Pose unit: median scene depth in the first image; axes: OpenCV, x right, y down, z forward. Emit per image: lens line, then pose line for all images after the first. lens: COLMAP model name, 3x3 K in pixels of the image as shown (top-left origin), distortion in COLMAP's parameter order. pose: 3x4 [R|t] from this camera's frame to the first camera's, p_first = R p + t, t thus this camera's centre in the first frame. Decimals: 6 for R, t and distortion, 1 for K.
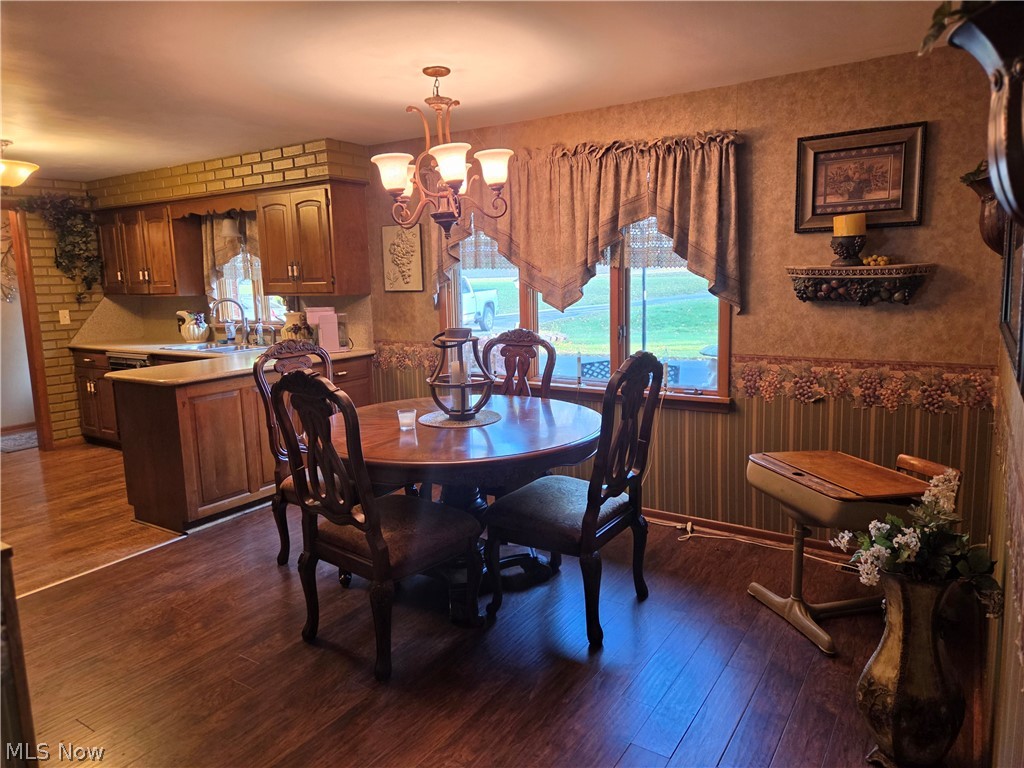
lens RADIAL K [[682.8, 0, 507.8], [0, 682.8, 381.8], [0, 0, 1]] dist [0.028741, -0.001817]
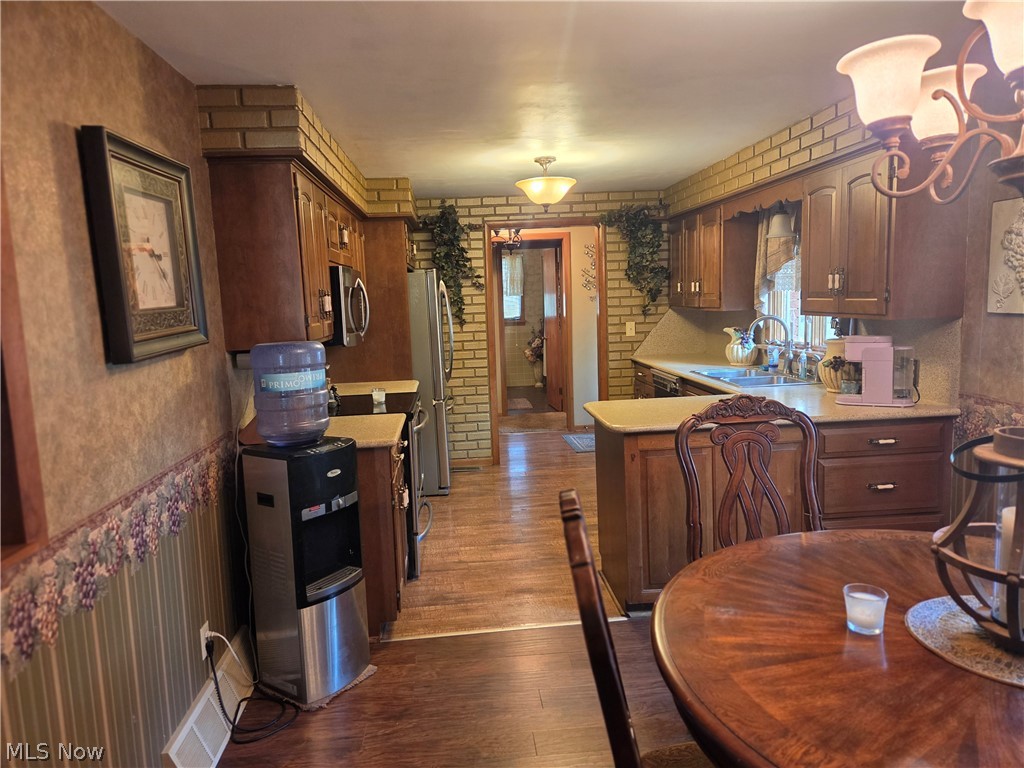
lens RADIAL K [[682.8, 0, 507.8], [0, 682.8, 381.8], [0, 0, 1]] dist [0.028741, -0.001817]
pose [[0.616257, 0.102120, -0.780896, 0.030131], [-0.100360, 0.993656, 0.050742, -0.054449], [0.781124, 0.047101, 0.622597, 0.271546]]
